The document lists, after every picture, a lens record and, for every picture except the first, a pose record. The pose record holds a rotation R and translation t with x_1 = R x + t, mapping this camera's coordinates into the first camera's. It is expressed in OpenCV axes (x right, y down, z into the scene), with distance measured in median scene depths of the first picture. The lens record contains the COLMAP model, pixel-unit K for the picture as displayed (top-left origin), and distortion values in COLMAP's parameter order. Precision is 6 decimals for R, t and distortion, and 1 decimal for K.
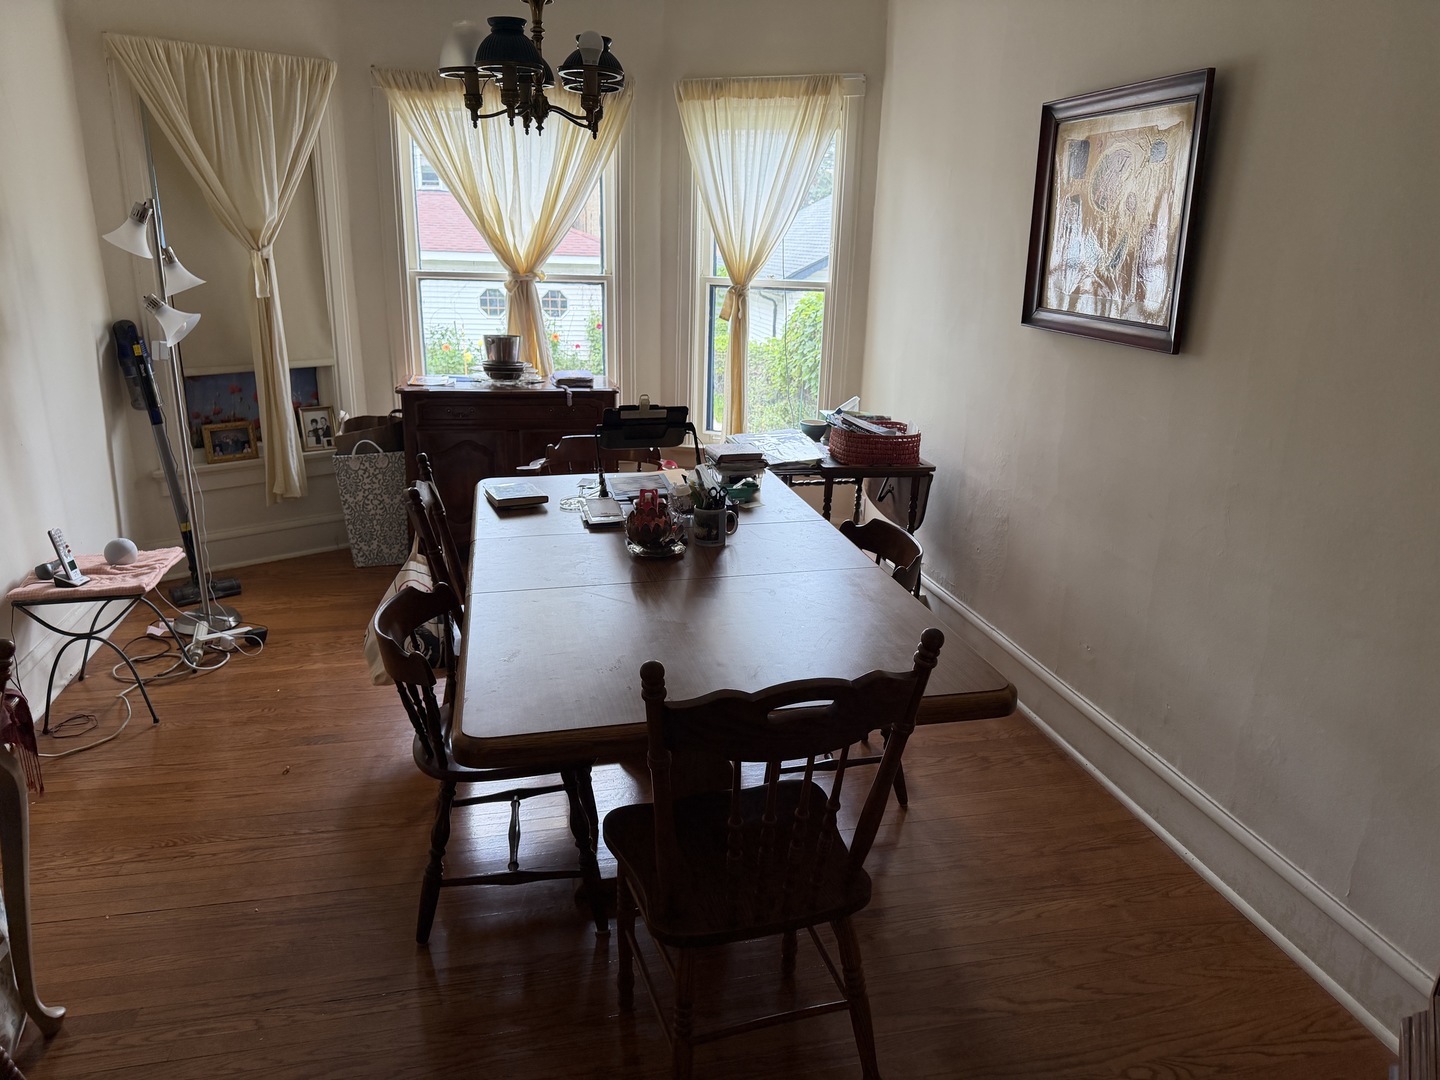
lens RADIAL K [[1009.6, 0, 724.2], [0, 1009.6, 548.4], [0, 0, 1]] dist [0.068198, -0.071127]
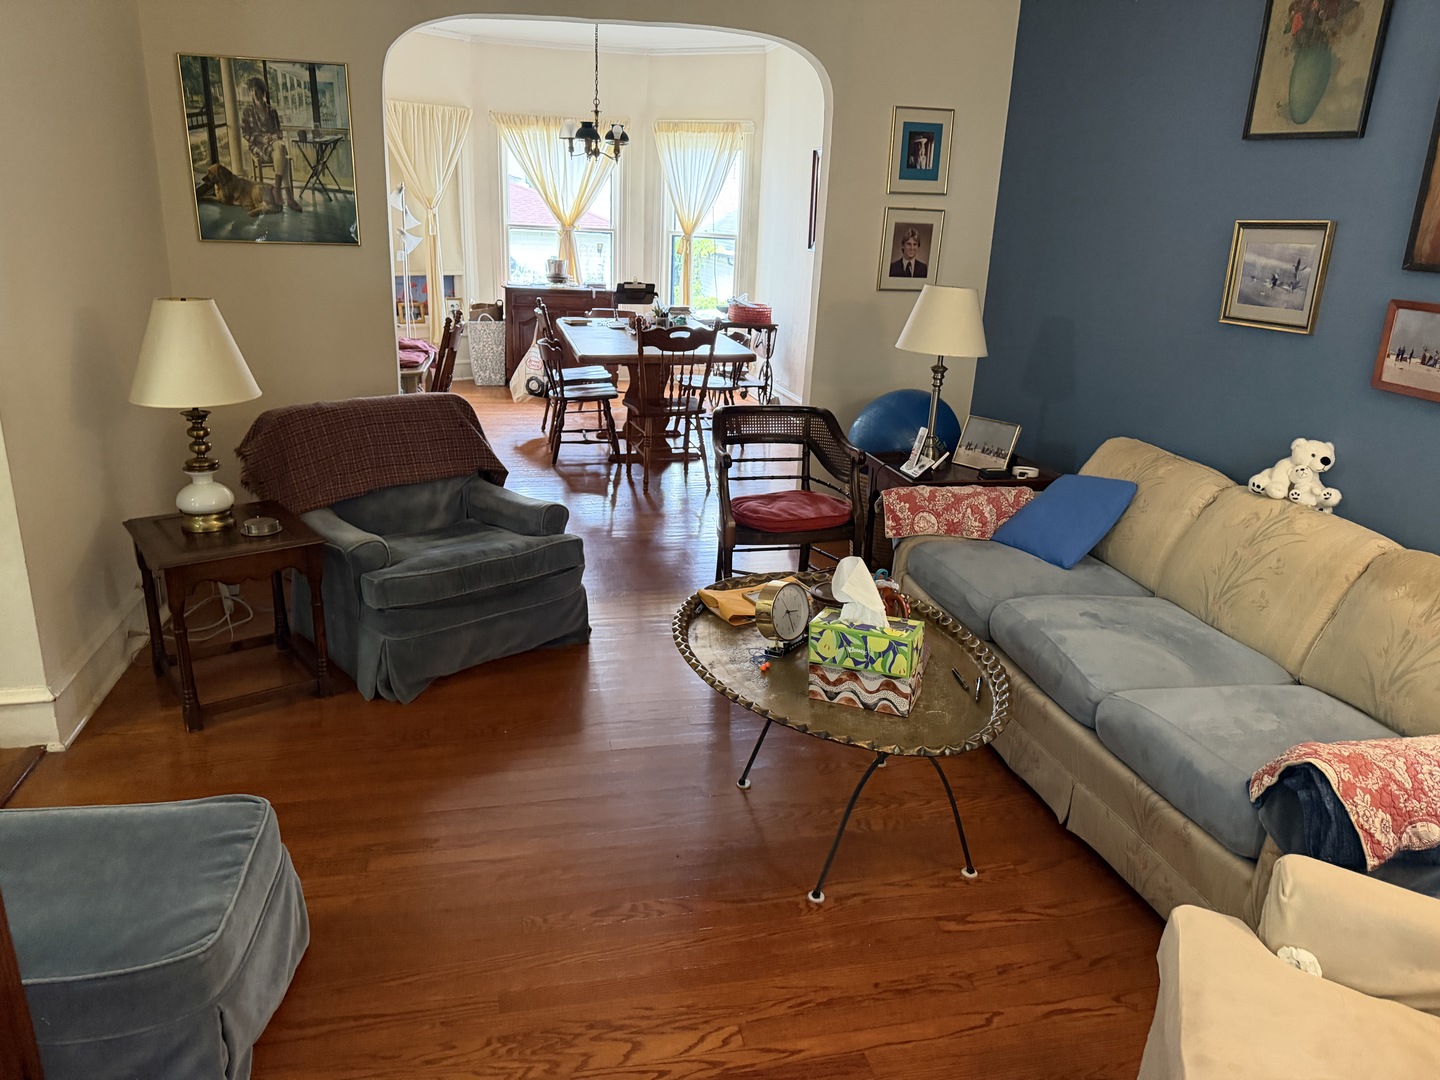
lens RADIAL K [[1009.6, 0, 724.2], [0, 1009.6, 548.4], [0, 0, 1]] dist [0.068198, -0.071127]
pose [[0.999798, 0.013327, 0.015022, 0.063327], [-0.013578, 0.999768, 0.016707, 0.281811], [-0.014796, -0.016907, 0.999748, -0.861242]]
